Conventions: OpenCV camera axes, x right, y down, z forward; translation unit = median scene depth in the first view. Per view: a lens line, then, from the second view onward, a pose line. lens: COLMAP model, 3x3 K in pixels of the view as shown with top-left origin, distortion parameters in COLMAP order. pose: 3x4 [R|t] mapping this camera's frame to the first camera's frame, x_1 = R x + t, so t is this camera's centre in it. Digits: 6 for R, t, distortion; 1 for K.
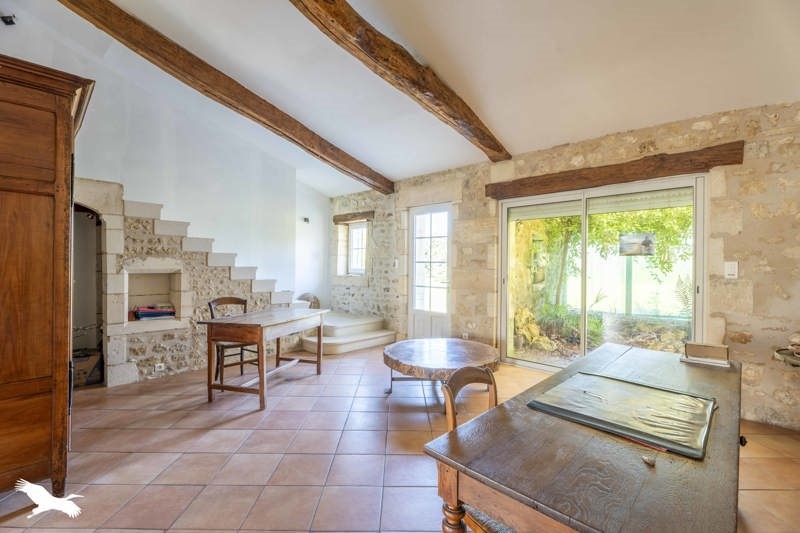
lens RADIAL K [[350.8, 0, 400.0], [0, 350.8, 266.5], [0, 0, 1]] dist [-0.000812, -0.000225]
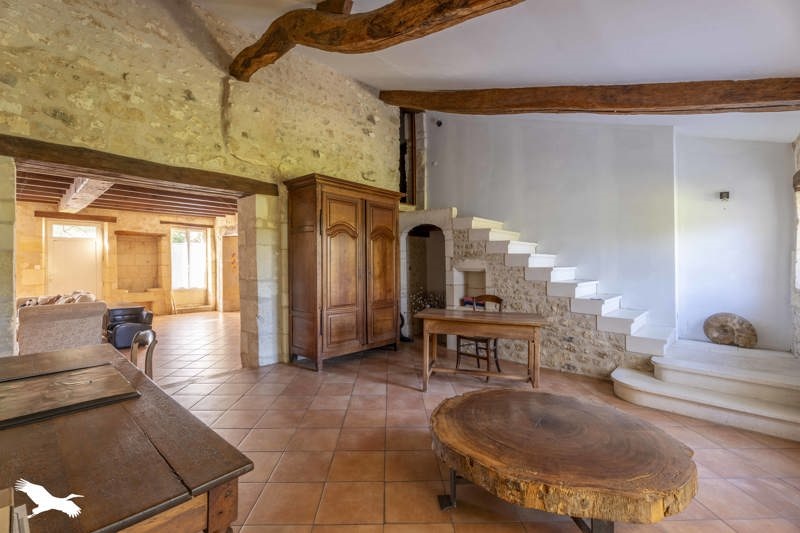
lens RADIAL K [[358.3, 0, 400.0], [0, 358.3, 266.5], [0, 0, 1]] dist [0.000815, -0.000010]
pose [[0.036015, 0.001774, -0.999350, 0.633544], [-0.016947, 0.999856, 0.001164, 0.004836], [0.999208, 0.016894, 0.036040, 0.733433]]
